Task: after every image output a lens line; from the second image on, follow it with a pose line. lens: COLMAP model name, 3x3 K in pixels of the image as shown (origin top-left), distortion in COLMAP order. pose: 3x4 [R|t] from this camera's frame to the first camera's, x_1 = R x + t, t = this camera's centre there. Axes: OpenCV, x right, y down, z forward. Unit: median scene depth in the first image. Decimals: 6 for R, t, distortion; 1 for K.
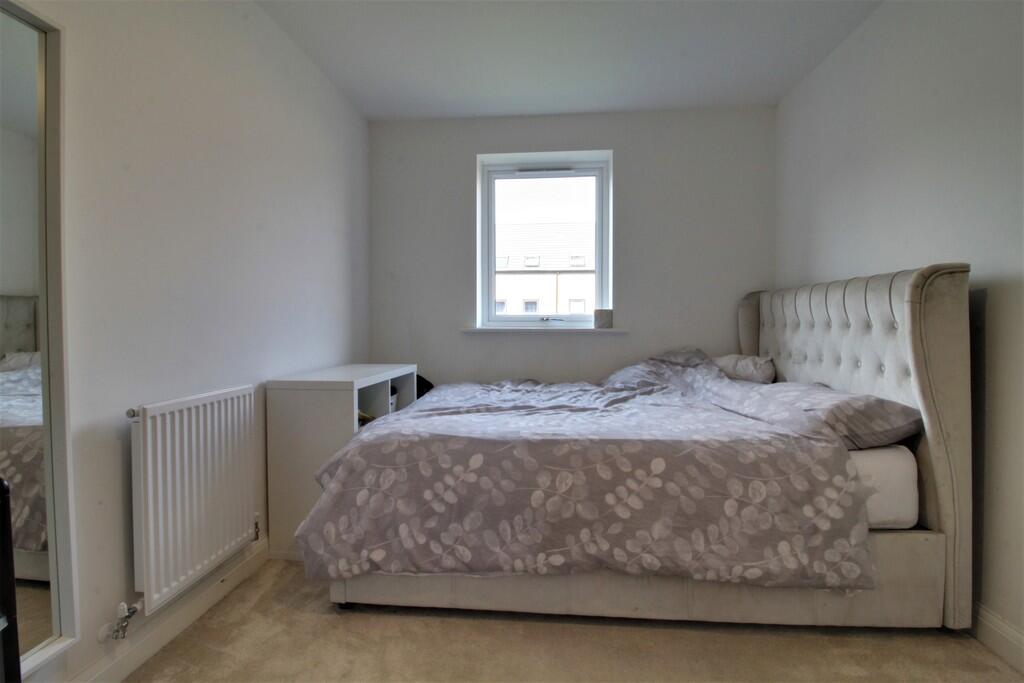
lens RADIAL K [[480.8, 0, 516.7], [0, 480.8, 325.7], [0, 0, 1]] dist [0.000268, -0.013983]
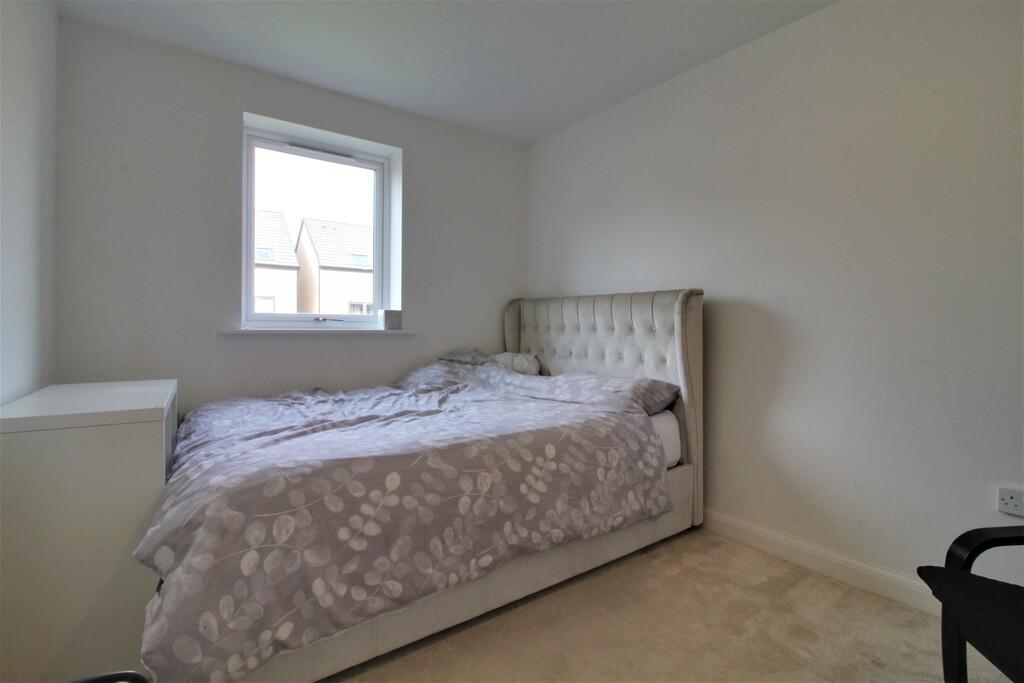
lens RADIAL K [[478.9, 0, 509.2], [0, 478.9, 329.6], [0, 0, 1]] dist [-0.000301, -0.013163]
pose [[0.751183, 0.002299, 0.660090, -0.517989], [-0.005794, 0.999978, 0.003111, 0.000893], [-0.660068, -0.006162, 0.751180, 0.209572]]
